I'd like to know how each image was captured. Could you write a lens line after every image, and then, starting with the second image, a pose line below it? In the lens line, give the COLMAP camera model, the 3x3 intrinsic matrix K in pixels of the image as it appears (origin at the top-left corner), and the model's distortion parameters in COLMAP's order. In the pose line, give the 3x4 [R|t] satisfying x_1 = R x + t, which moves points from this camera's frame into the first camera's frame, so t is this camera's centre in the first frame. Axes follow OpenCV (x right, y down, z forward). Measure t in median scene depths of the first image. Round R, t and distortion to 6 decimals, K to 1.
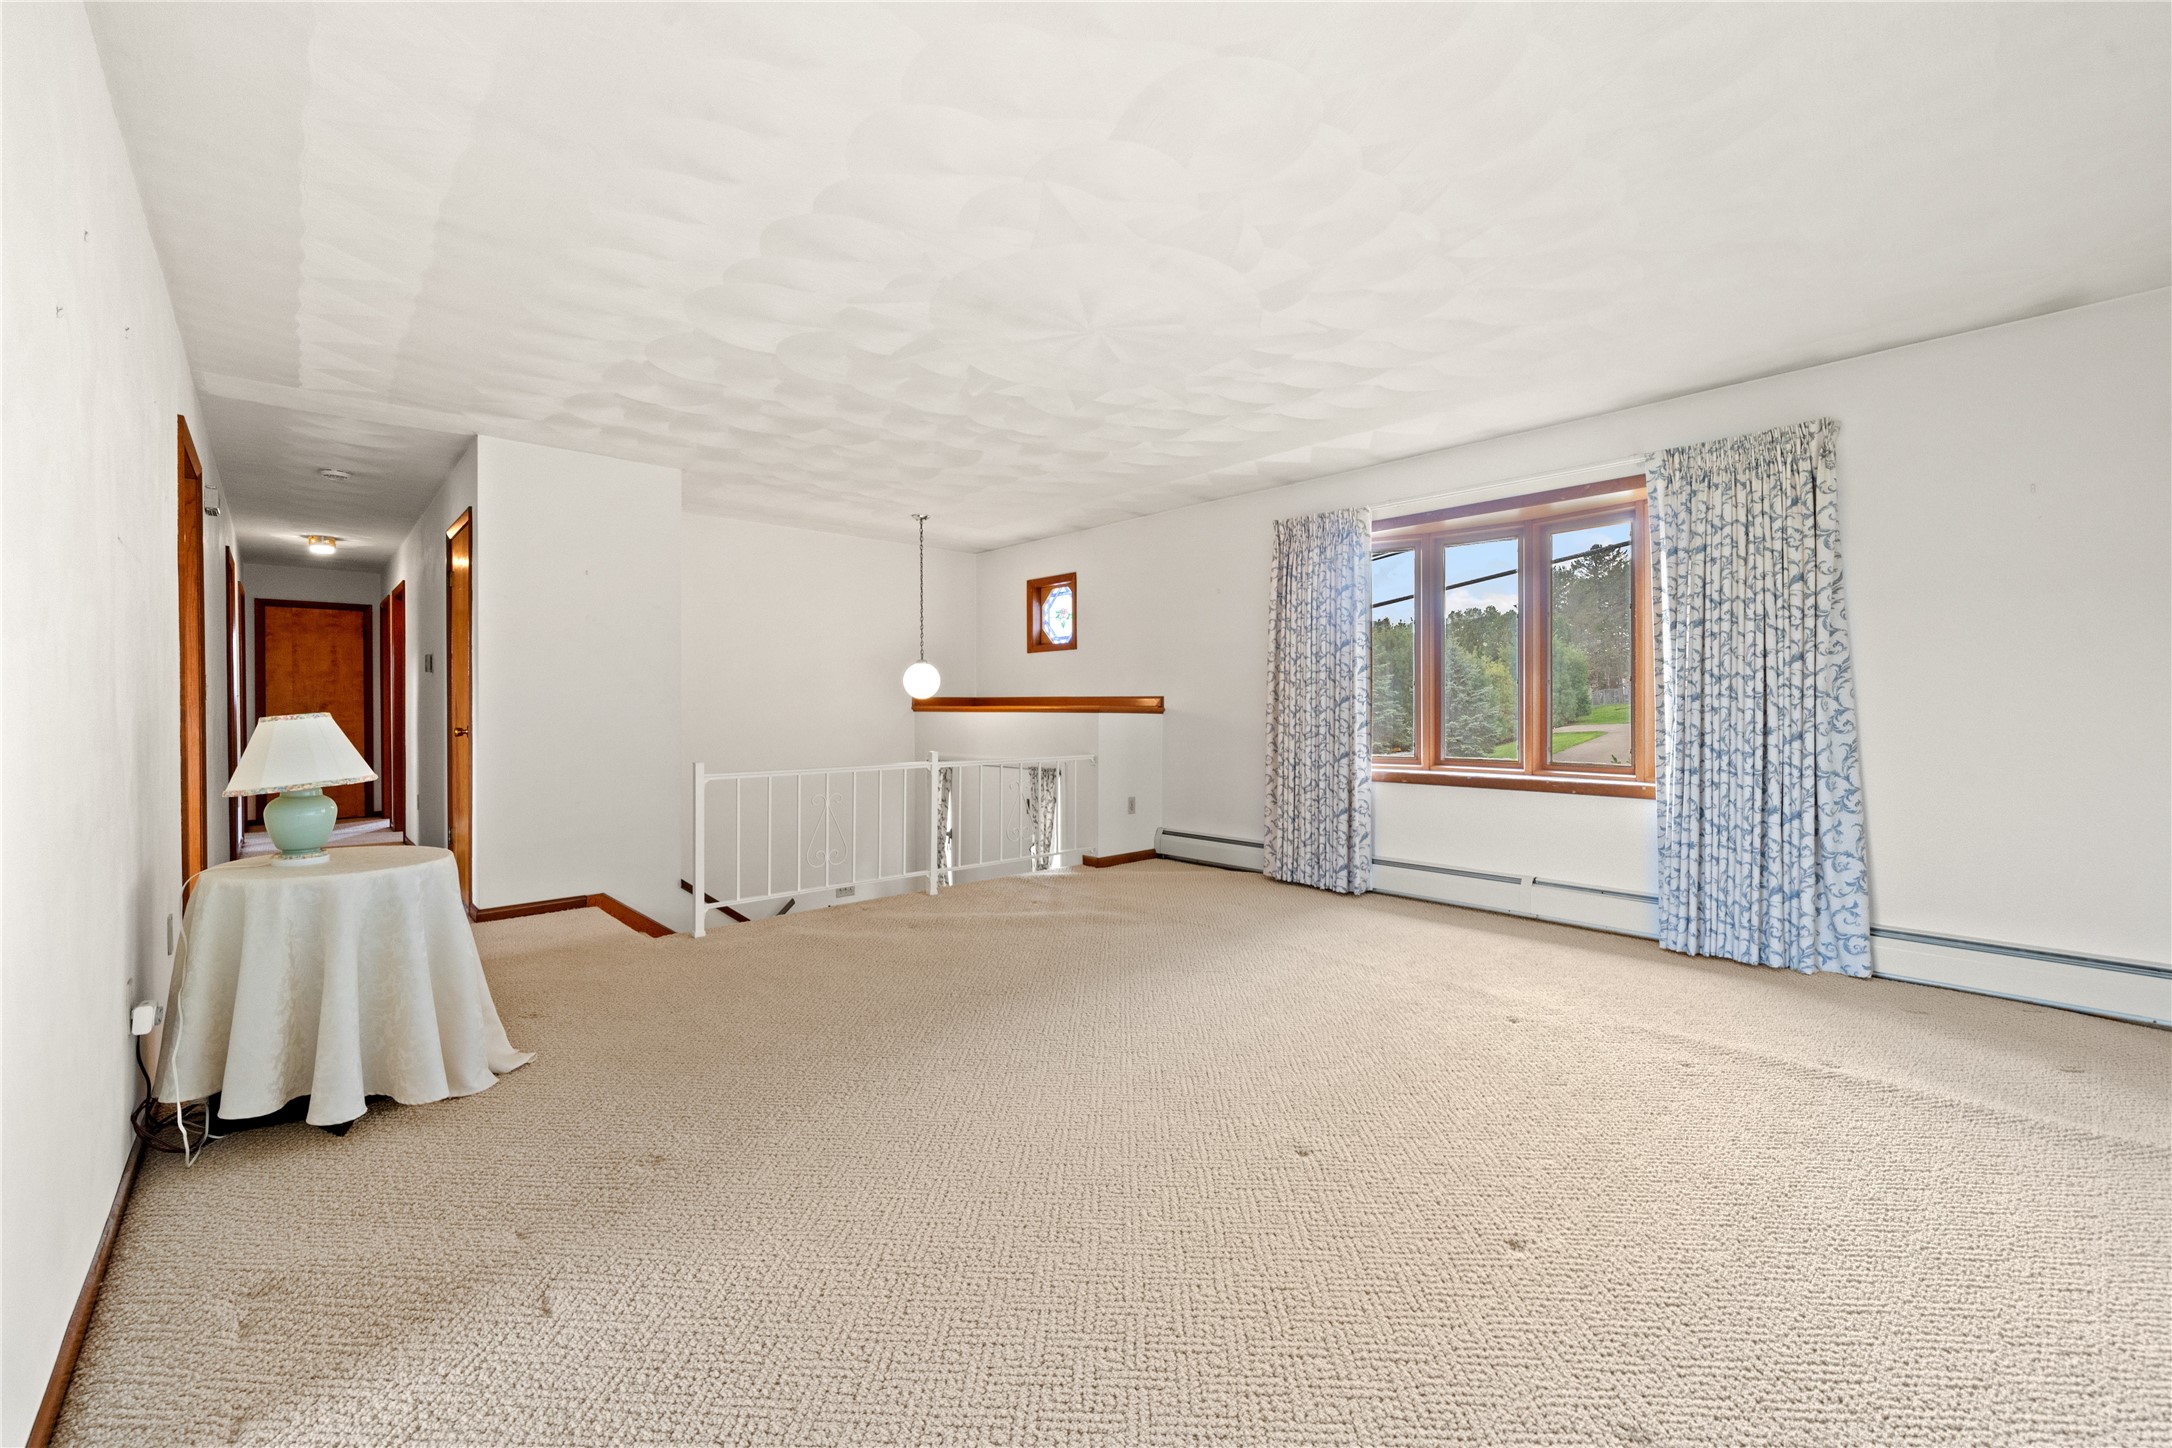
lens RADIAL K [[889.0, 0, 1086.2], [0, 889.0, 703.8], [0, 0, 1]] dist [-0.001170, -0.000054]
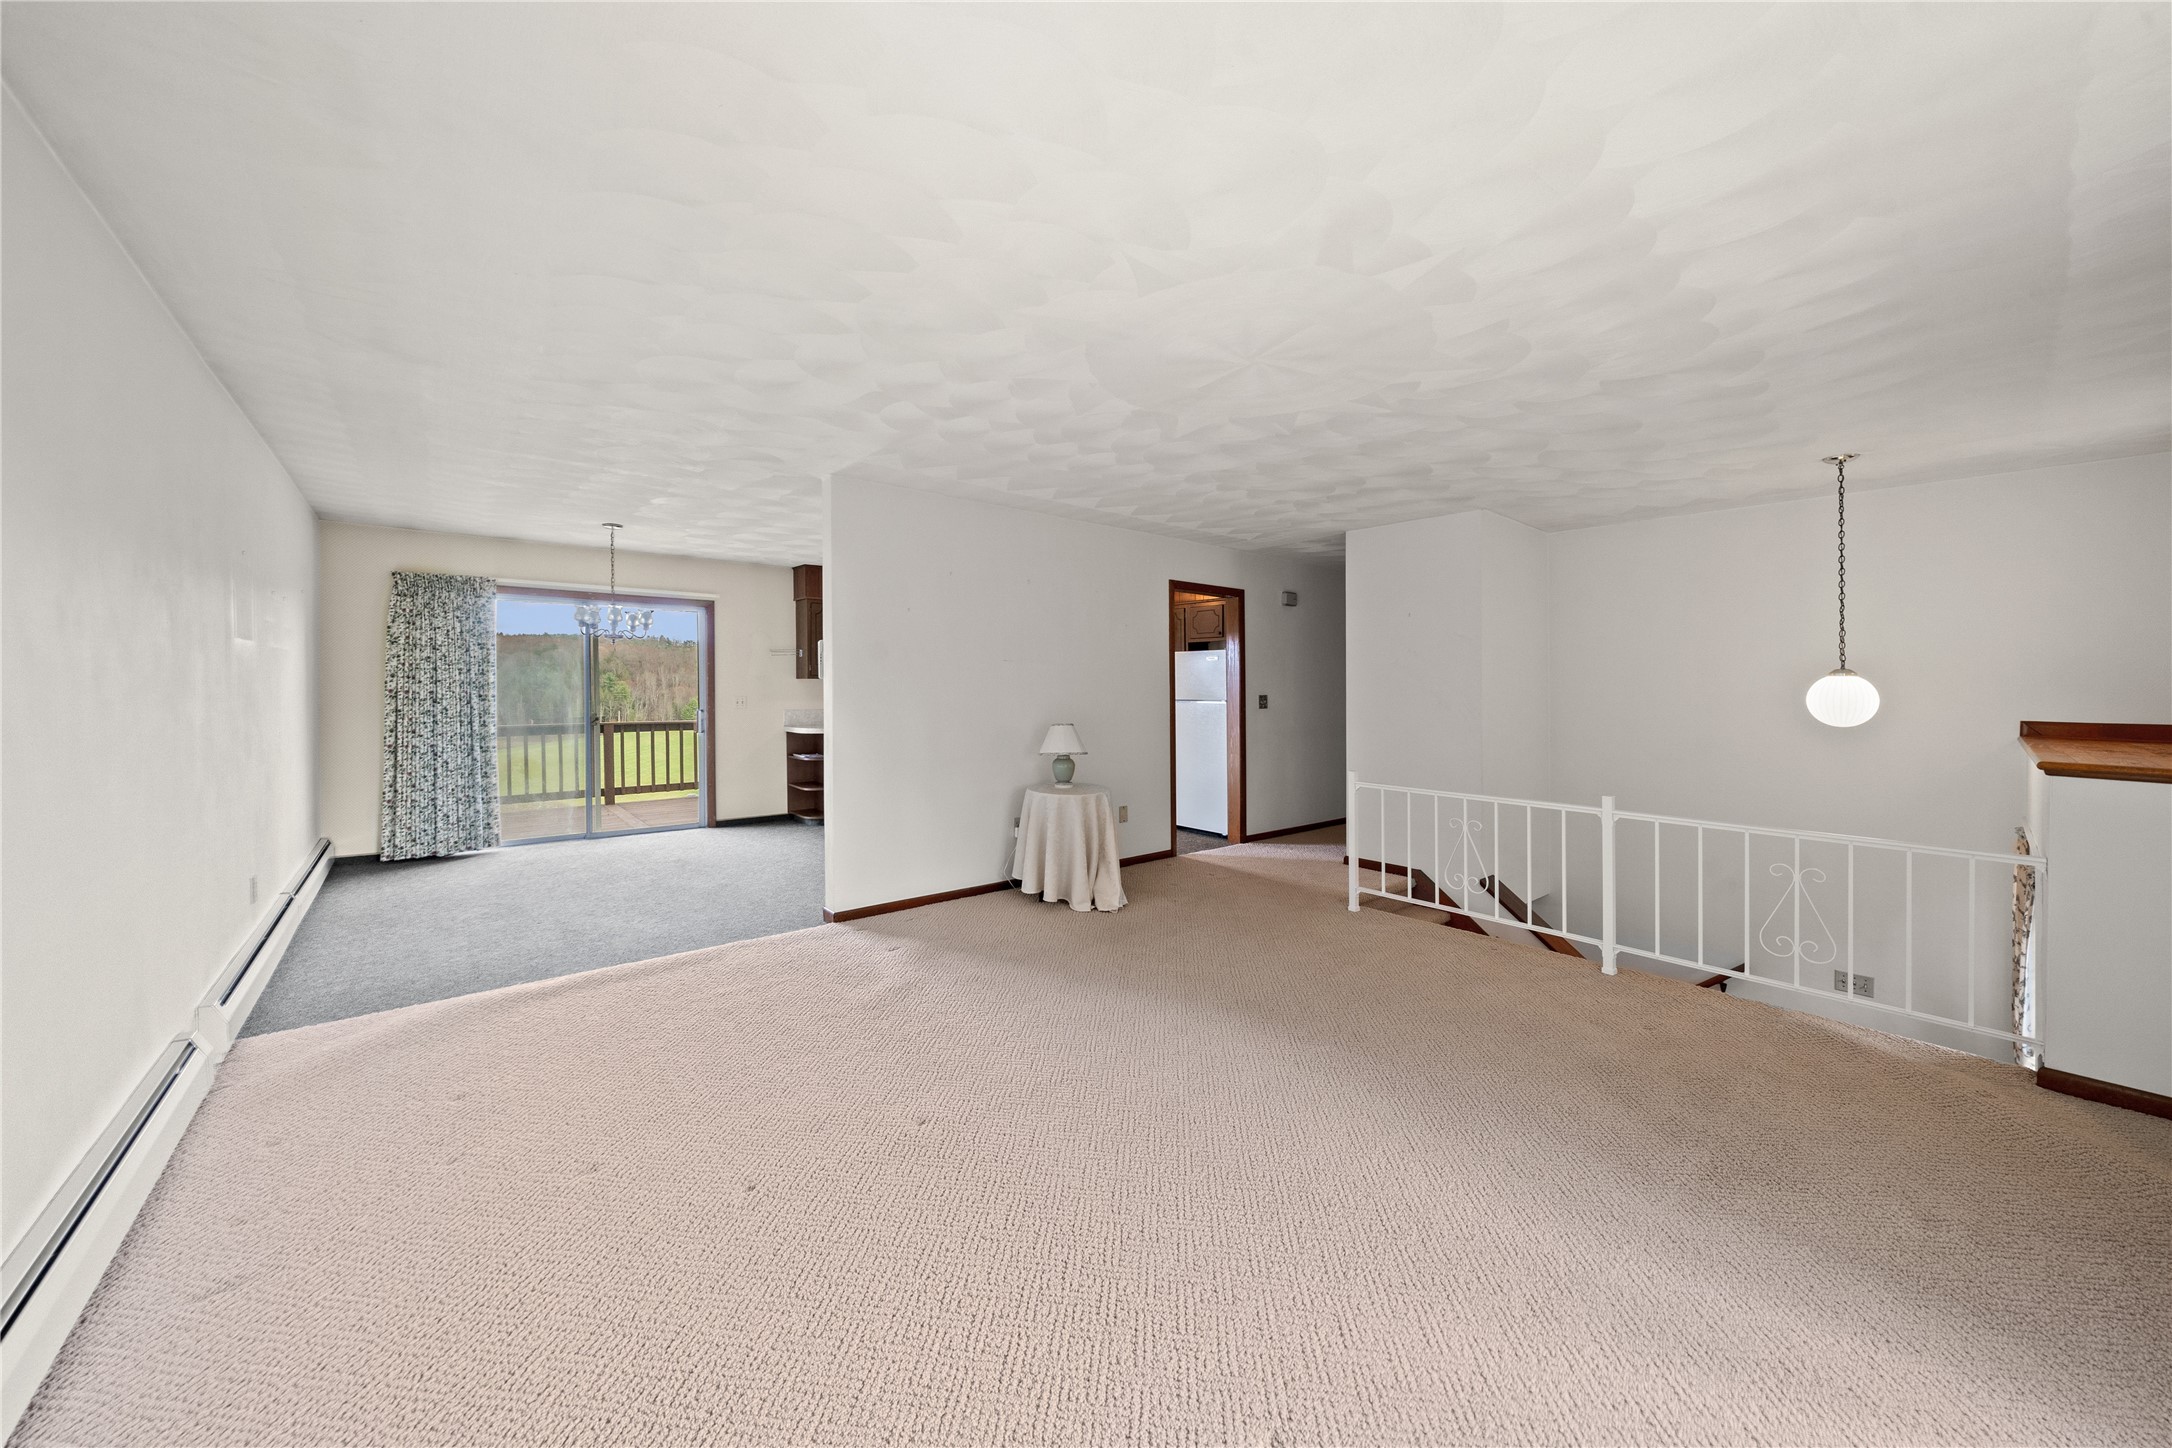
lens RADIAL K [[750.6, 0, 1068.9], [0, 750.6, 683.2], [0, 0, 1]] dist [-0.006114, 0.000207]
pose [[-0.039843, -0.001898, -0.999204, 0.336180], [-0.008042, 0.999966, -0.001578, -0.027761], [0.999174, 0.007973, -0.039857, 0.348029]]
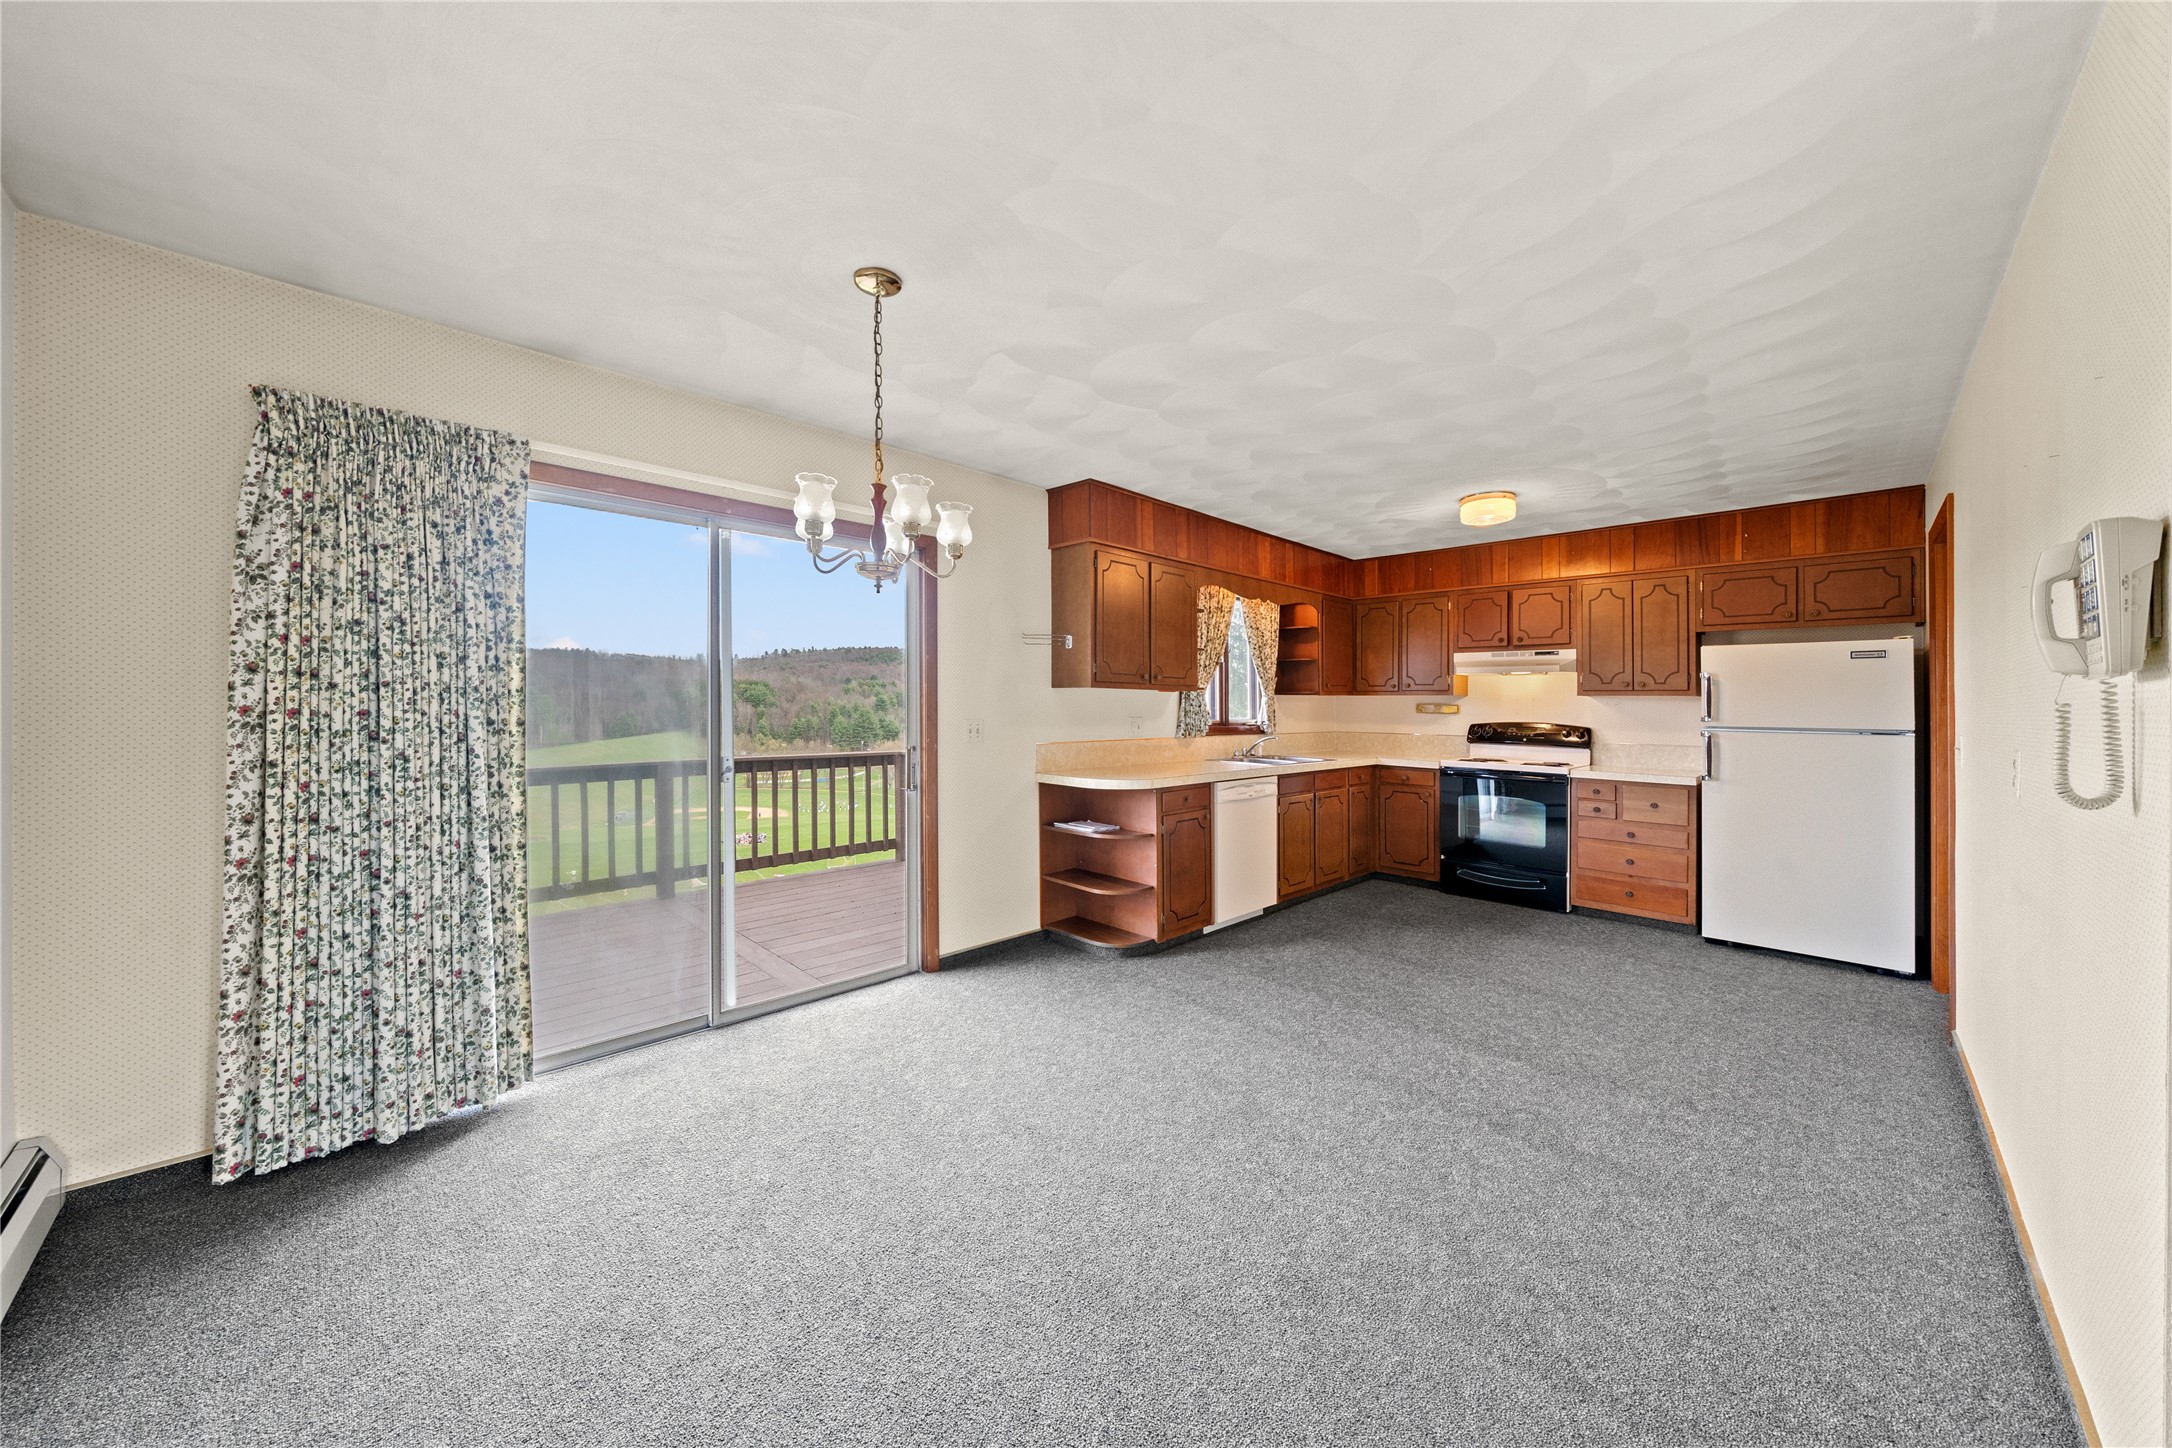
lens RADIAL K [[750.6, 0, 1088.0], [0, 750.6, 697.0], [0, 0, 1]] dist [-0.006114, 0.000207]
pose [[0.049969, -0.002719, -0.998747, -0.083807], [-0.012710, 0.999914, -0.003359, -0.023760], [0.998670, 0.012862, 0.049930, -0.054048]]
